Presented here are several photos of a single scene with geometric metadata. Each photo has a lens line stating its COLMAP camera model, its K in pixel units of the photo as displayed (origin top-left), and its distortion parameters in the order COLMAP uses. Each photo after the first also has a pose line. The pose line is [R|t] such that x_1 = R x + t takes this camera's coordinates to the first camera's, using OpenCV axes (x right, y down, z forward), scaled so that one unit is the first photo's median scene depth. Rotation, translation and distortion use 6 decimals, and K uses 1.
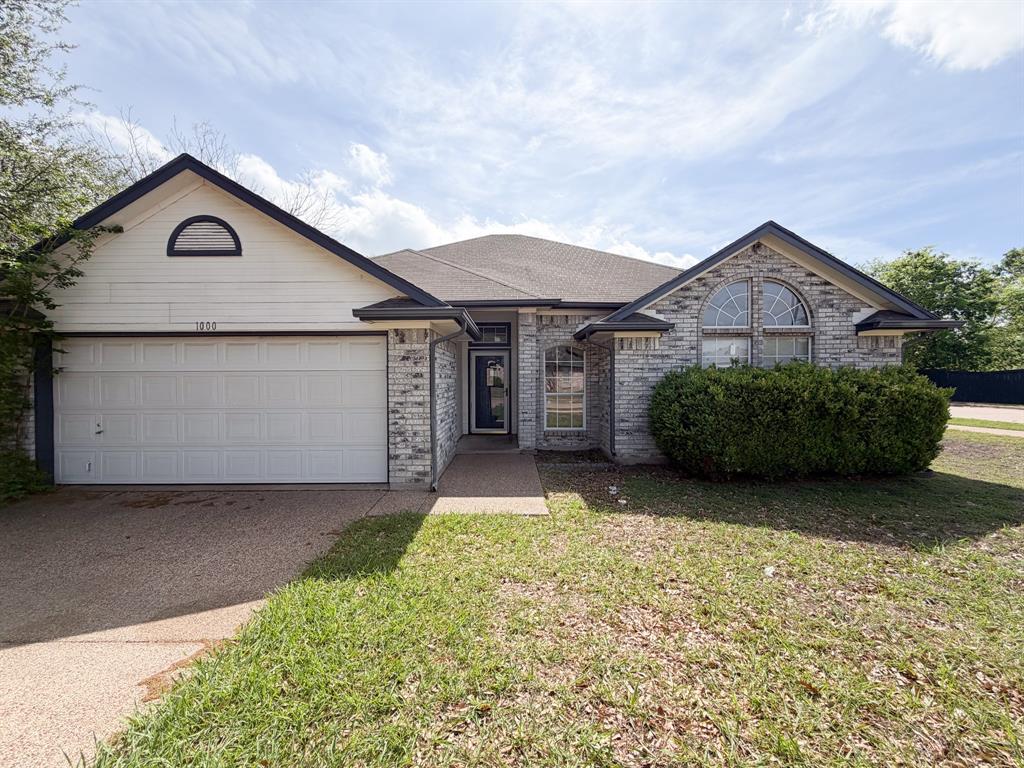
lens RADIAL K [[400.1, 0, 512.4], [0, 400.1, 374.7], [0, 0, 1]] dist [0.000027, 0.000179]
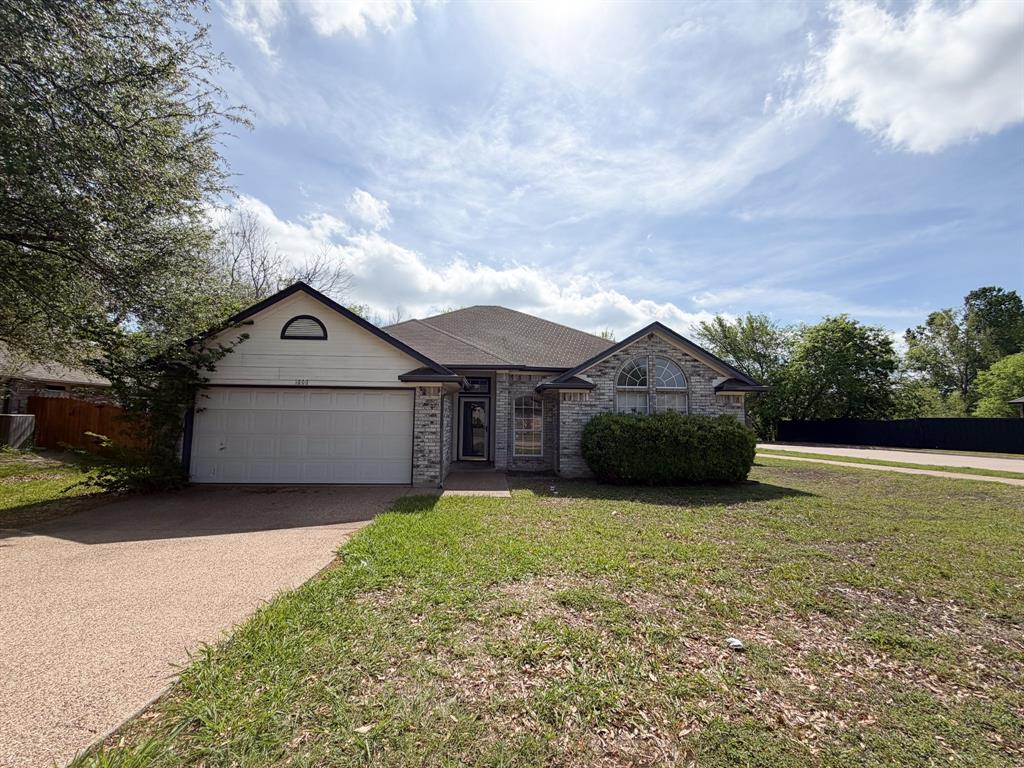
lens RADIAL K [[411.4, 0, 514.0], [0, 411.4, 378.8], [0, 0, 1]] dist [0.000121, -0.000080]
pose [[0.998402, 0.022085, 0.052013, 0.000488], [-0.017257, 0.995654, -0.091512, 0.000582], [-0.053808, 0.090468, 0.994445, -0.285873]]
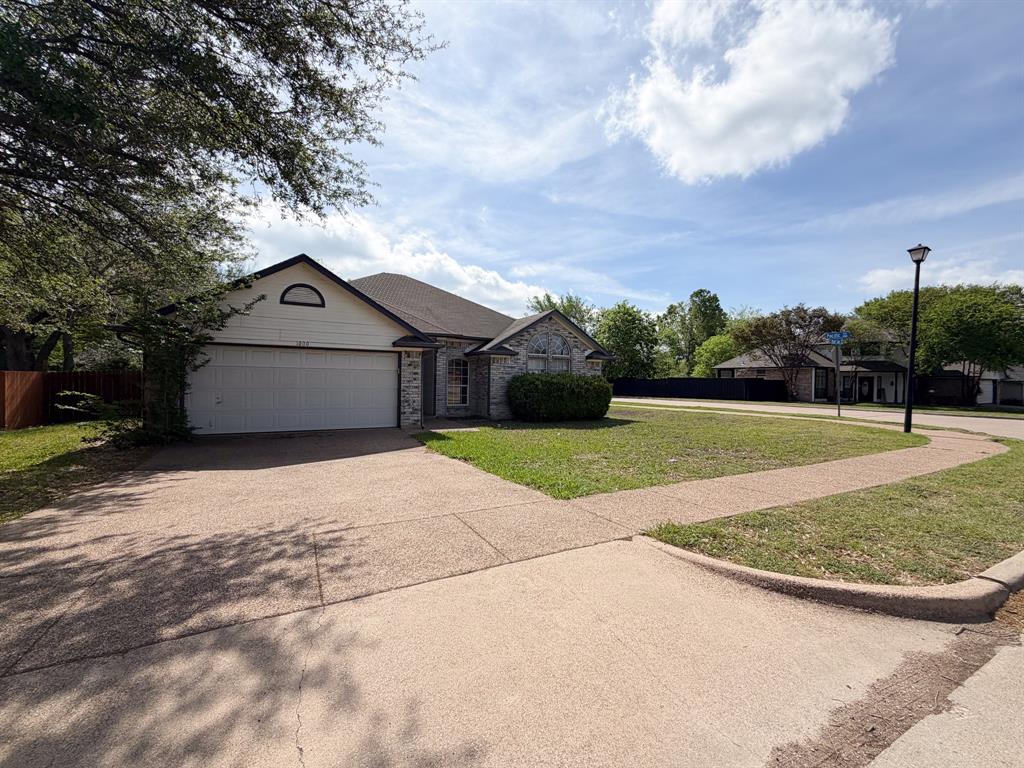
lens RADIAL K [[409.0, 0, 509.4], [0, 409.0, 383.1], [0, 0, 1]] dist [-0.000159, 0.000099]
pose [[0.882261, 0.015954, 0.470490, -0.332747], [-0.024082, 0.999647, 0.011262, 0.006552], [-0.470144, -0.021266, 0.882333, -0.458199]]
